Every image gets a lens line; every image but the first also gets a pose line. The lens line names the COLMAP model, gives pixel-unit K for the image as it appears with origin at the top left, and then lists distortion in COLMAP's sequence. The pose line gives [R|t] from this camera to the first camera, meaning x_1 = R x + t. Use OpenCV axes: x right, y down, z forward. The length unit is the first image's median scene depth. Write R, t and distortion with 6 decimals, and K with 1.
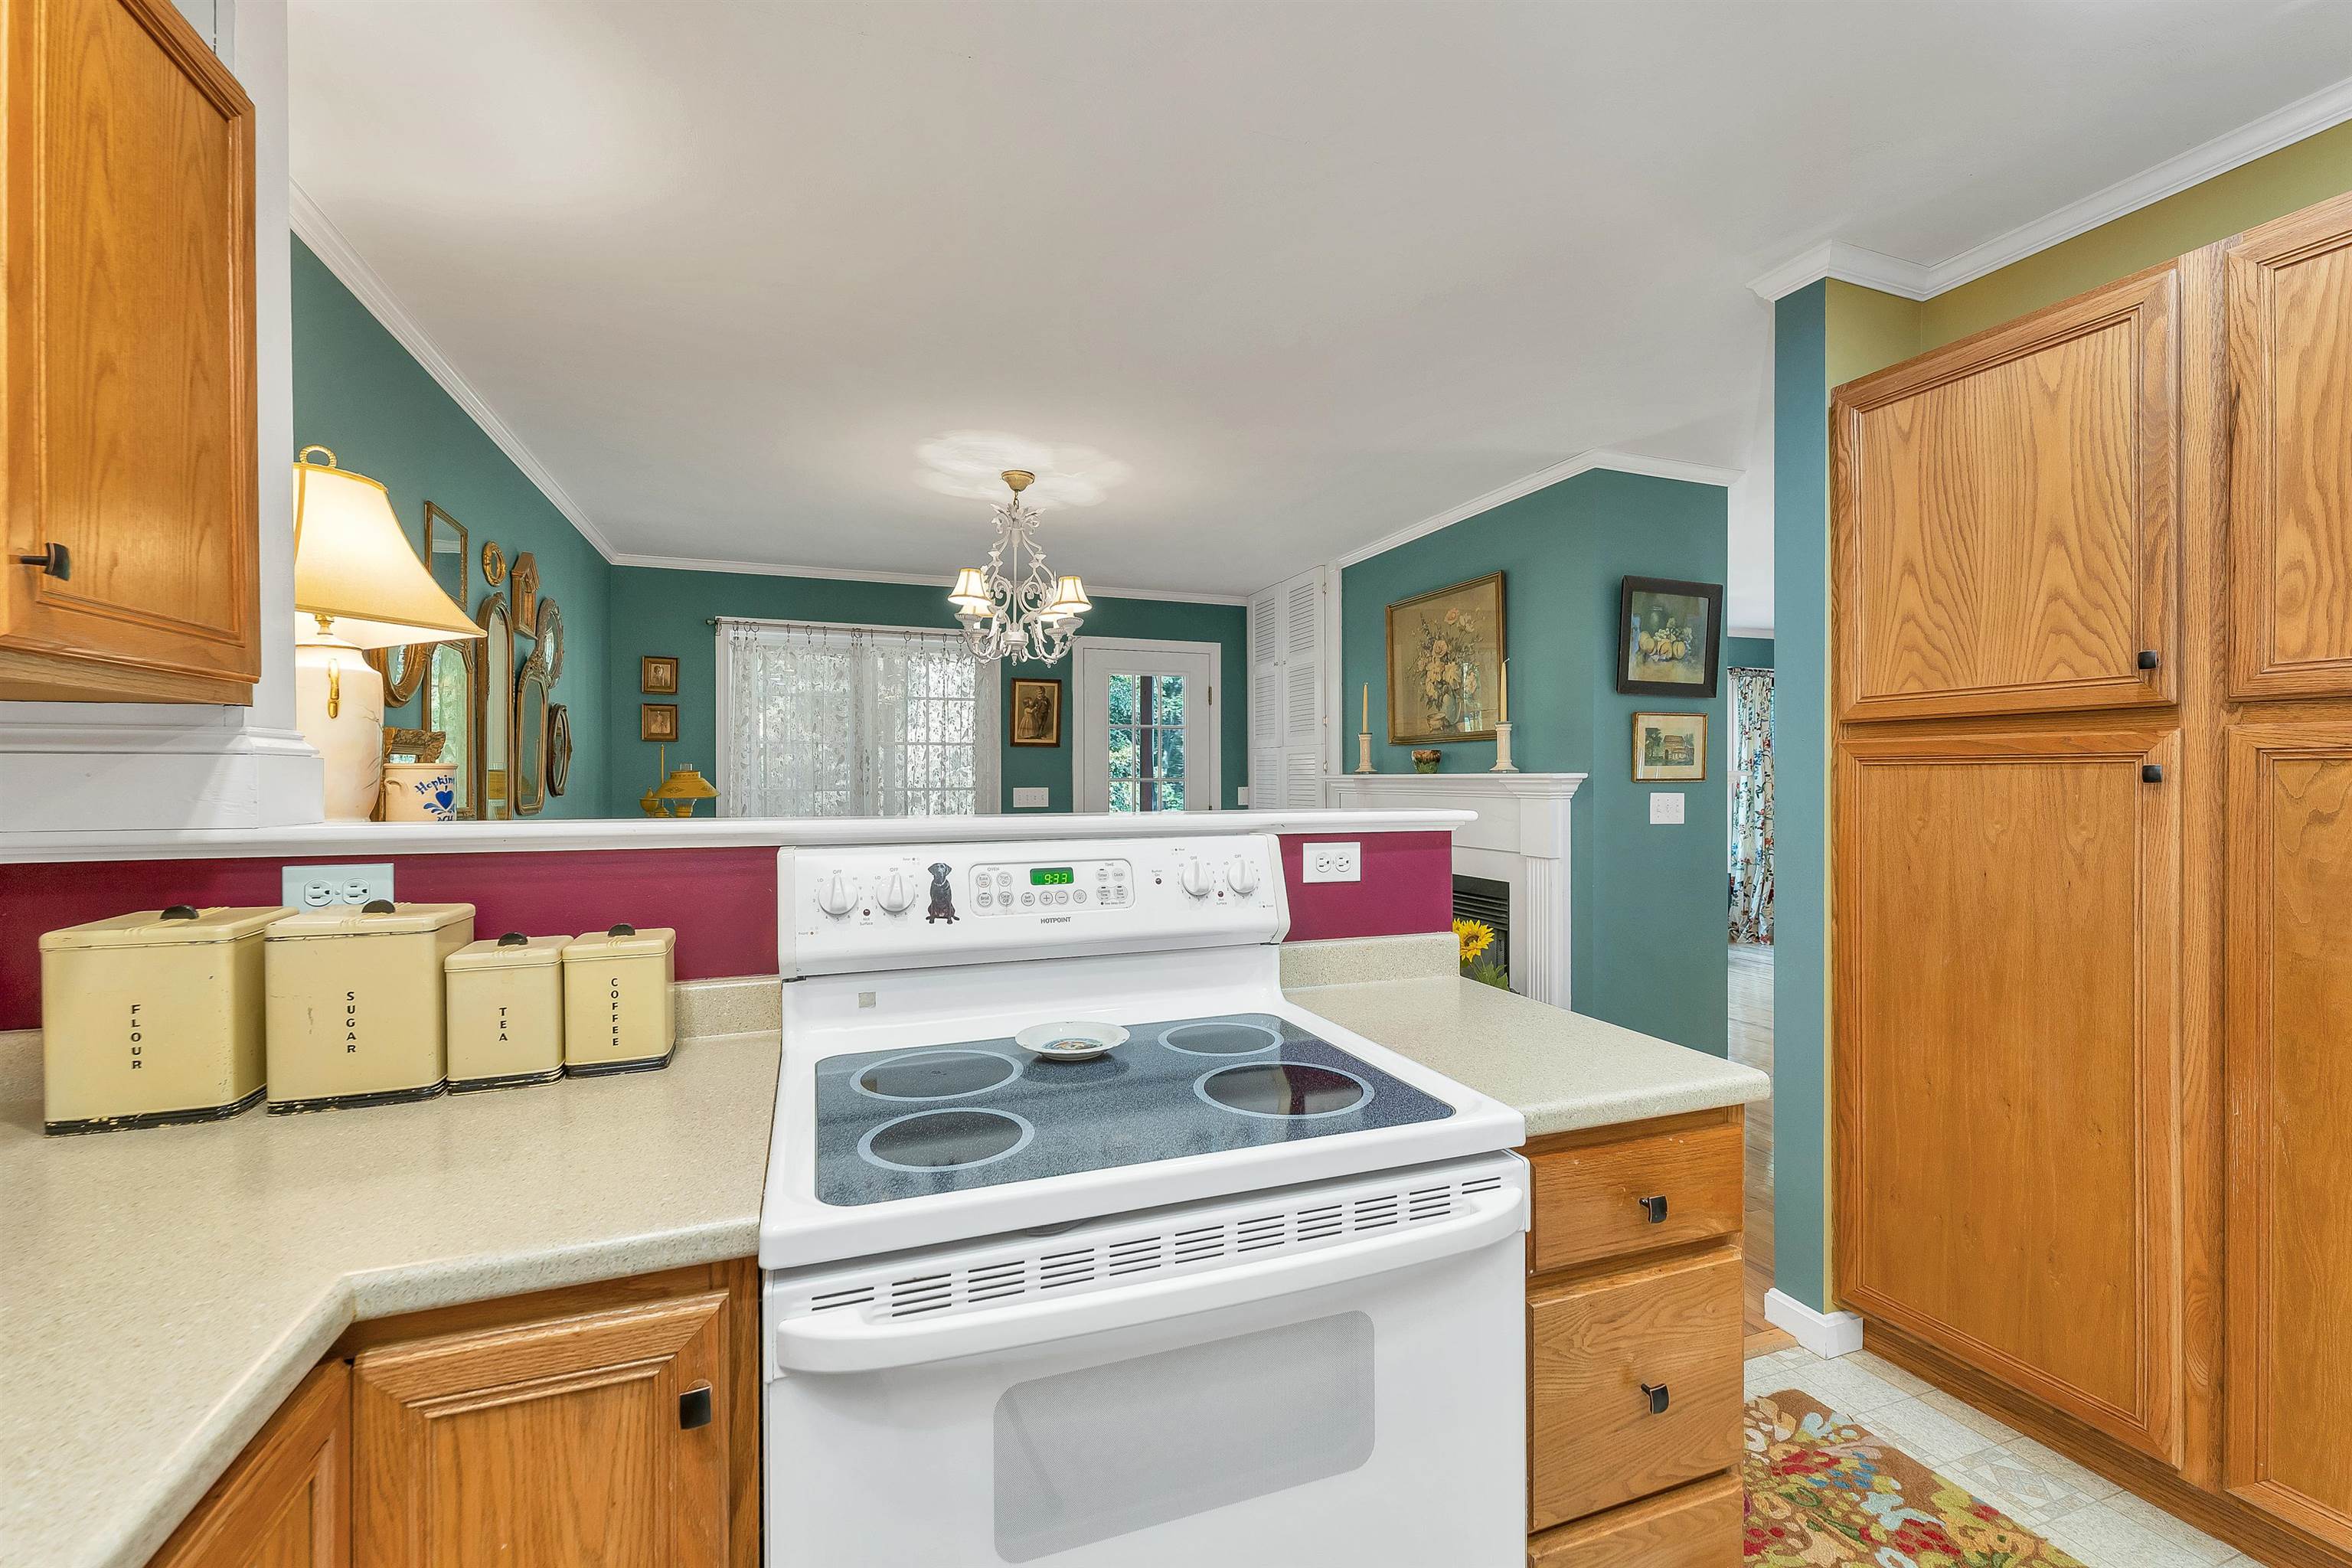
lens RADIAL K [[974.9, 0, 1165.7], [0, 974.9, 776.9], [0, 0, 1]] dist [0.003128, 0.000544]
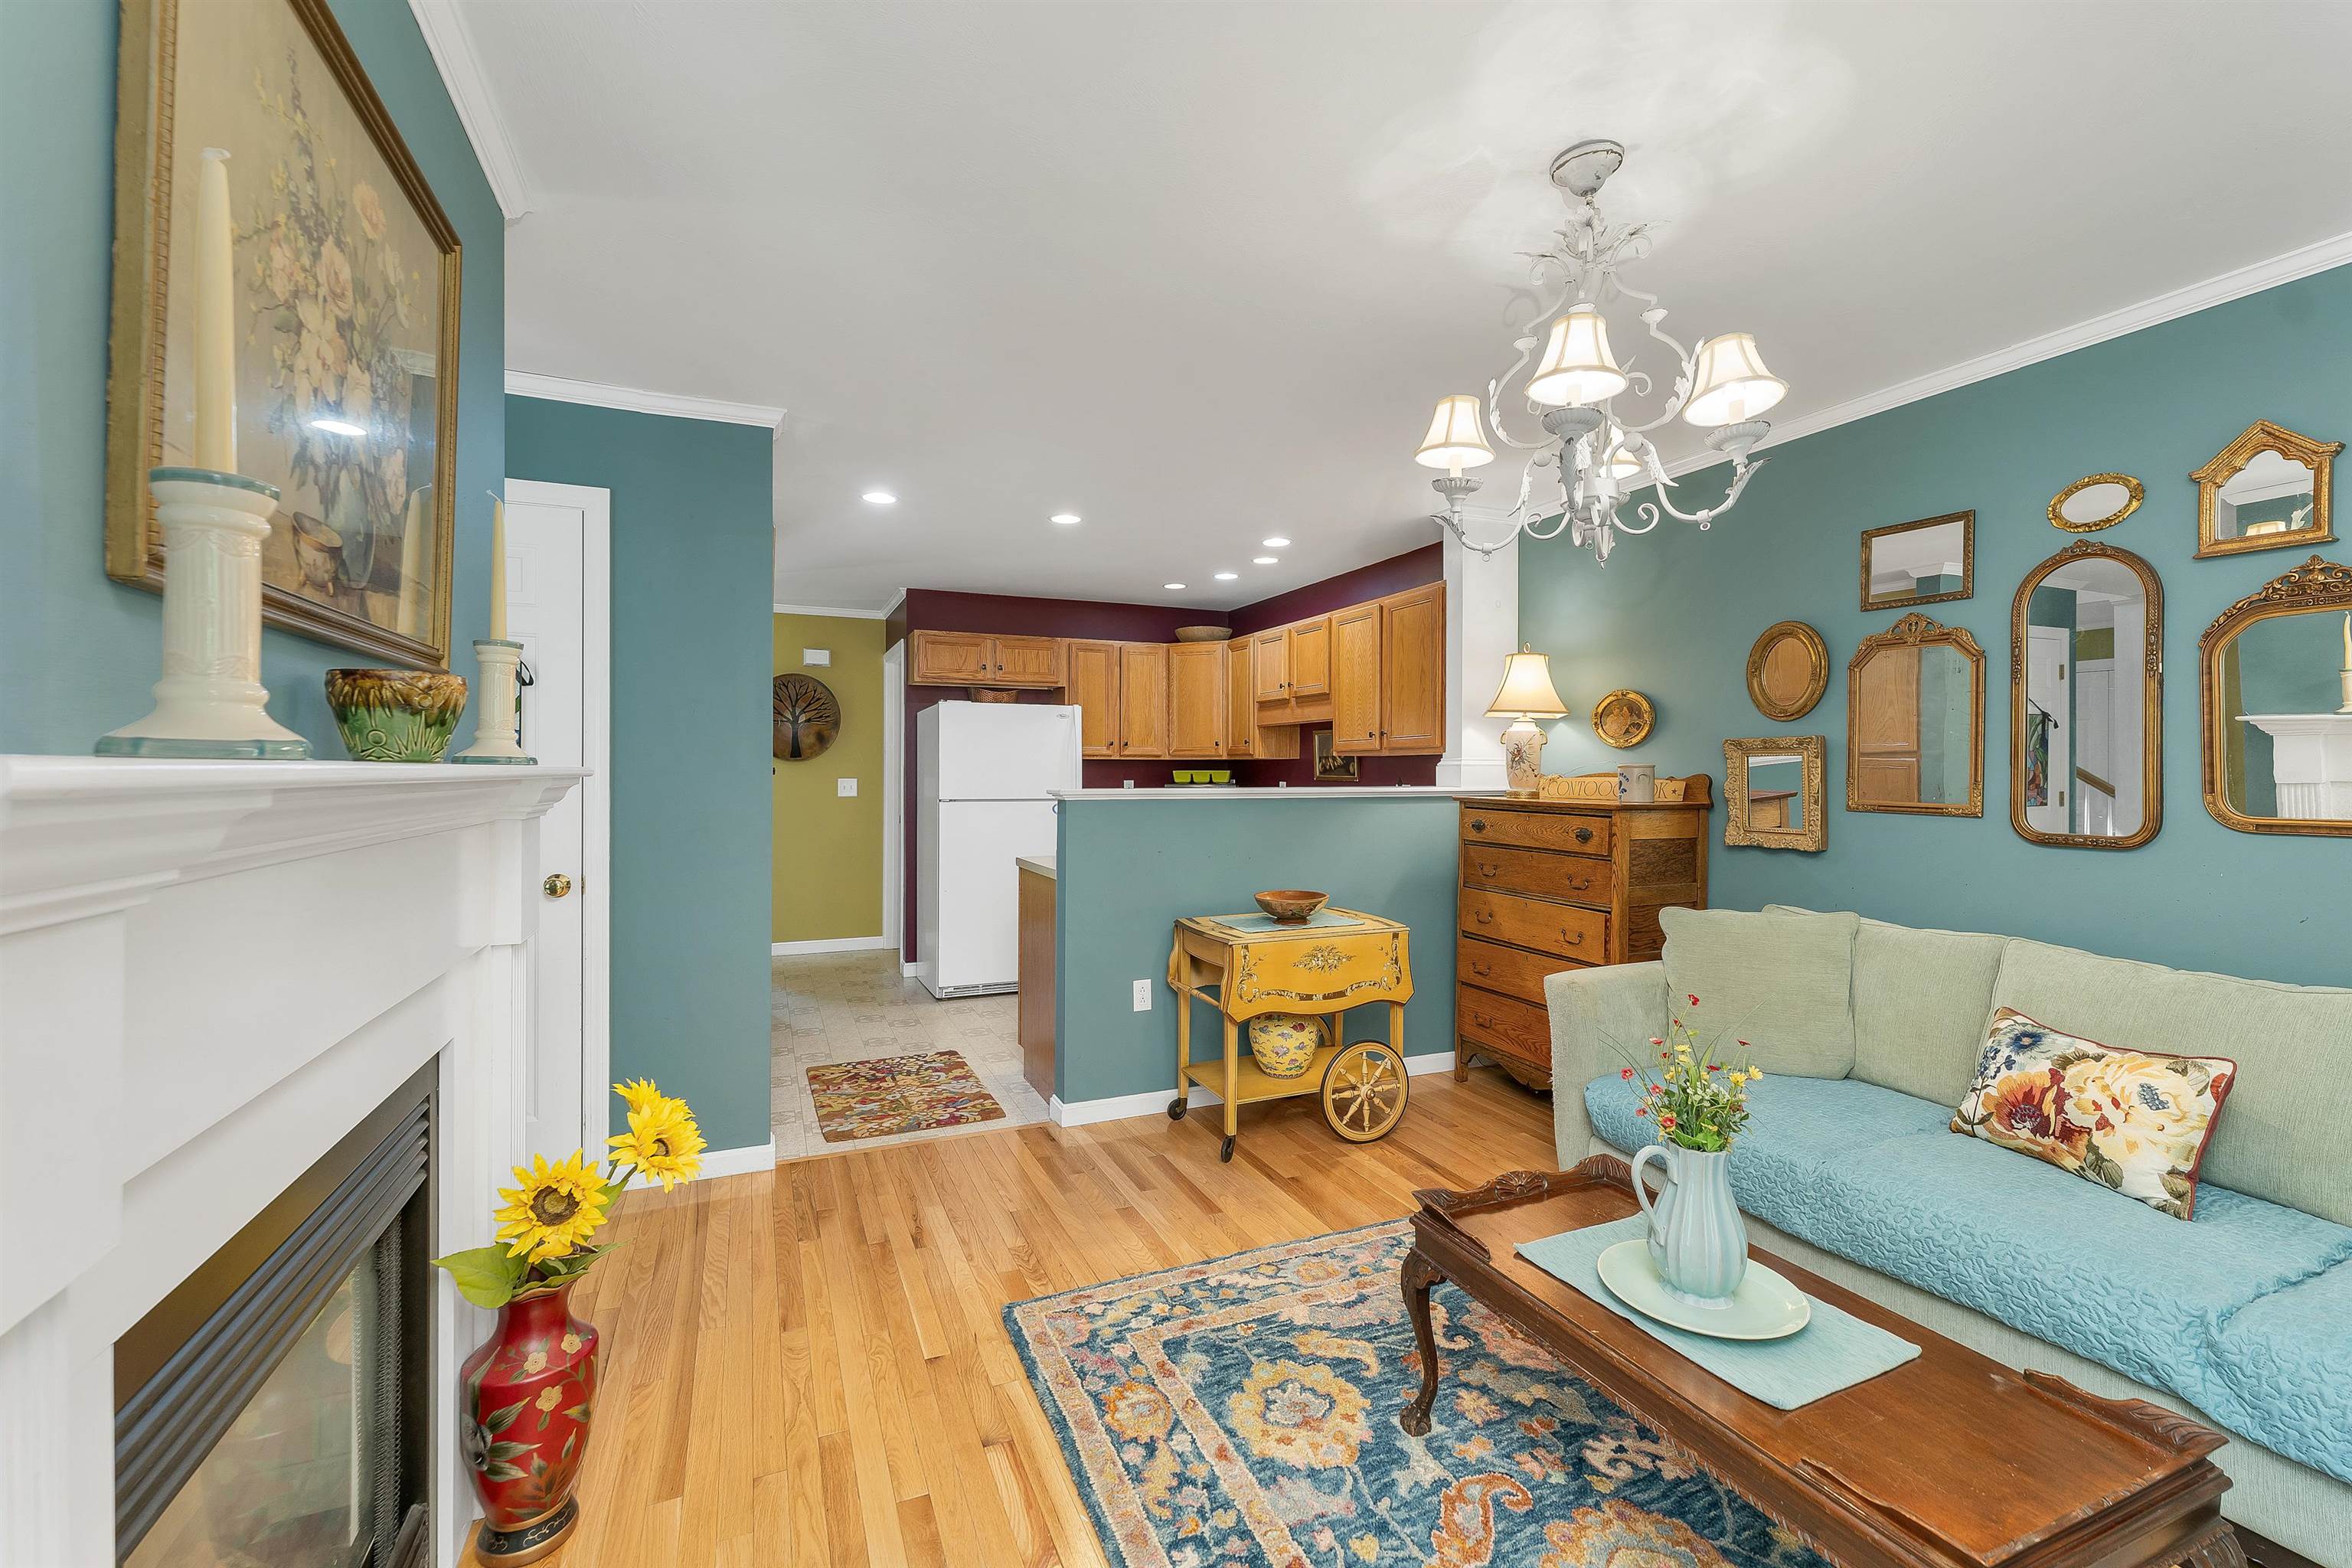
lens RADIAL K [[974.1, 0, 1166.3], [0, 974.1, 761.6], [0, 0, 1]] dist [0.002023, 0.000259]
pose [[-0.998695, -0.001006, -0.051060, 0.168750], [-0.000467, 0.999944, -0.010560, -0.000725], [0.051068, -0.010522, -0.998640, 2.972315]]
